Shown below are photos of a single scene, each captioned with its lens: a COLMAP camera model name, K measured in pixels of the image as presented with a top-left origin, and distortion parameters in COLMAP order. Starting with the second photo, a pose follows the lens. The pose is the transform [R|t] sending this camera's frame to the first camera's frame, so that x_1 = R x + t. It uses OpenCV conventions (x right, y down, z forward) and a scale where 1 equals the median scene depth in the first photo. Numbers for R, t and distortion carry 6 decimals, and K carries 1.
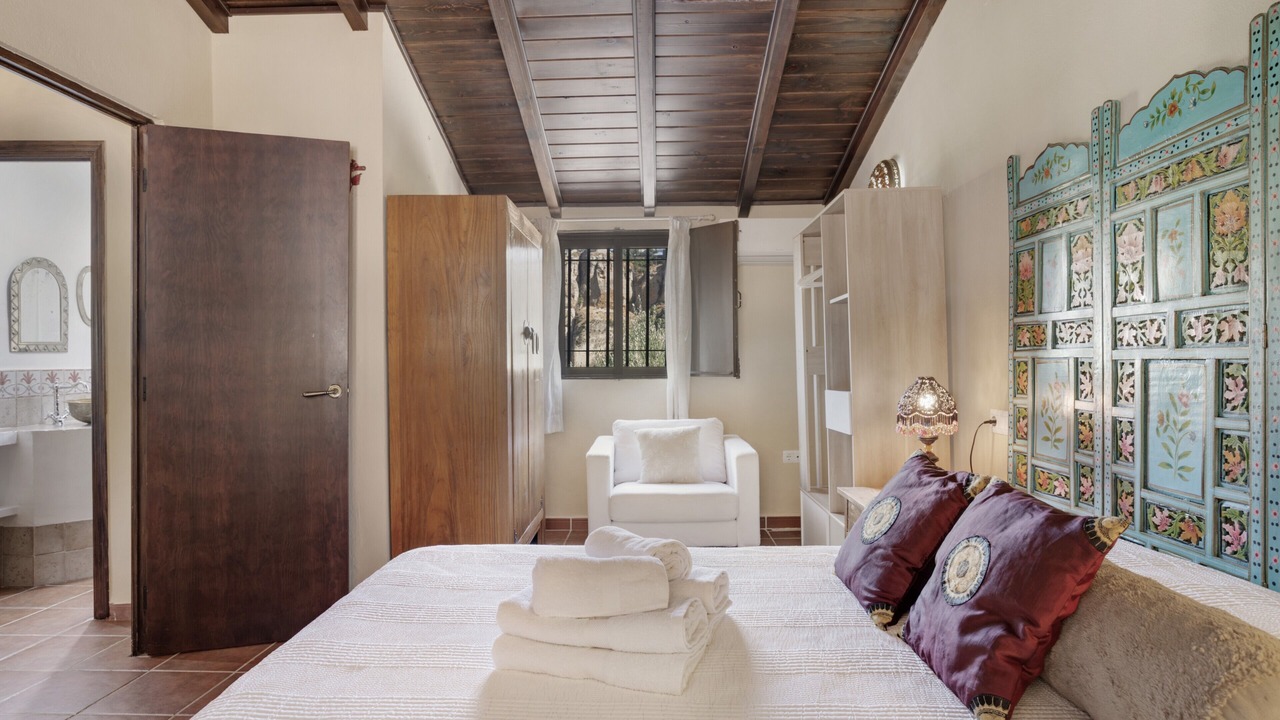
lens RADIAL K [[707.6, 0, 654.5], [0, 707.6, 358.2], [0, 0, 1]] dist [-0.053649, 0.028120]
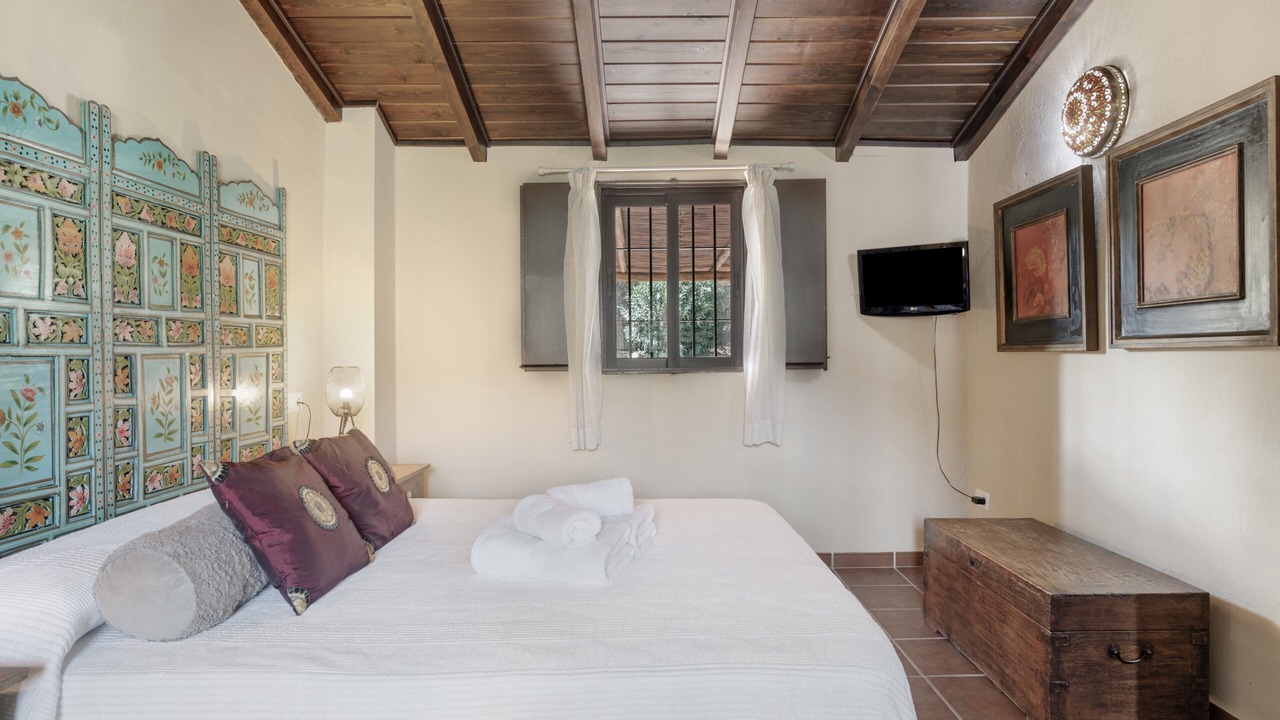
lens RADIAL K [[707.6, 0, 654.5], [0, 707.6, 358.2], [0, 0, 1]] dist [-0.053649, 0.028120]
pose [[-0.999749, 0.012699, -0.018435, -0.165354], [0.012789, 0.999907, -0.004743, 0.022046], [0.018373, -0.004978, -0.999819, 2.067327]]
